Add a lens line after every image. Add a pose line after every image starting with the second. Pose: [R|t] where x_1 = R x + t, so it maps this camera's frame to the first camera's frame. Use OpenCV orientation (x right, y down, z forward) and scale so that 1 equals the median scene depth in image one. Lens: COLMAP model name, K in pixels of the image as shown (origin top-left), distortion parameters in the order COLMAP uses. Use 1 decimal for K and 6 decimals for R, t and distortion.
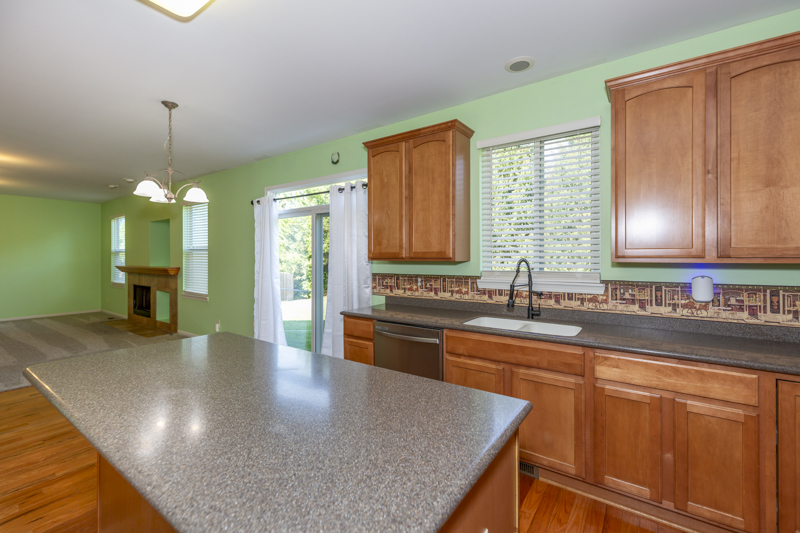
lens RADIAL K [[356.2, 0, 394.2], [0, 356.2, 258.9], [0, 0, 1]] dist [0.013027, 0.000228]
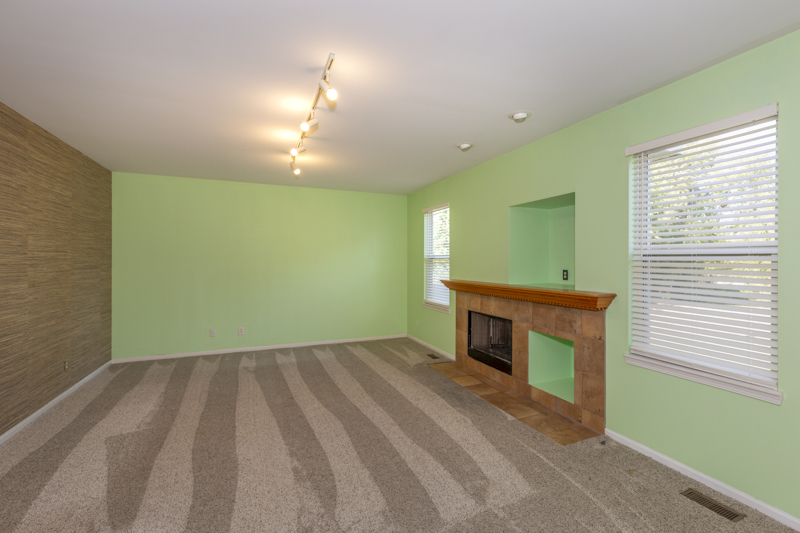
lens RADIAL K [[356.2, 0, 403.4], [0, 356.2, 267.1], [0, 0, 1]] dist [0.013027, 0.000228]
pose [[0.863005, 0.024349, -0.504608, -0.495938], [-0.027049, 0.999632, 0.001974, -0.002699], [0.504470, 0.011945, 0.863346, 0.386927]]
